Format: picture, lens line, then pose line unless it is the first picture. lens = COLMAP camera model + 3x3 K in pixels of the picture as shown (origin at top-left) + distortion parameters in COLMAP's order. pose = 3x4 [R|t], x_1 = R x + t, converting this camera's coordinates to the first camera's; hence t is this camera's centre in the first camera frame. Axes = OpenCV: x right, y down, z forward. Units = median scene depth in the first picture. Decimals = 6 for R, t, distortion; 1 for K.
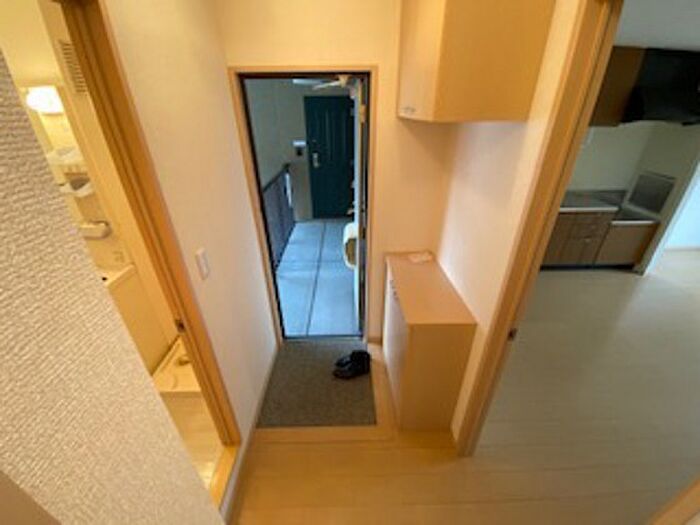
lens RADIAL K [[291.4, 0, 350.9], [0, 291.4, 259.1], [0, 0, 1]] dist [-0.013167, -0.001955]
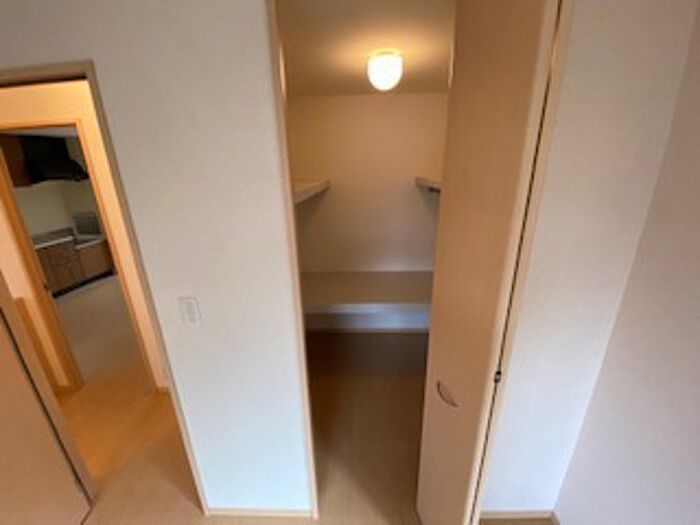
lens RADIAL K [[291.4, 0, 346.4], [0, 291.4, 265.7], [0, 0, 1]] dist [-0.013167, -0.001955]
pose [[0.064808, -0.320790, 0.944931, -0.378580], [0.465576, 0.847263, 0.255702, 0.204317], [-0.882632, 0.423366, 0.204261, -0.431823]]
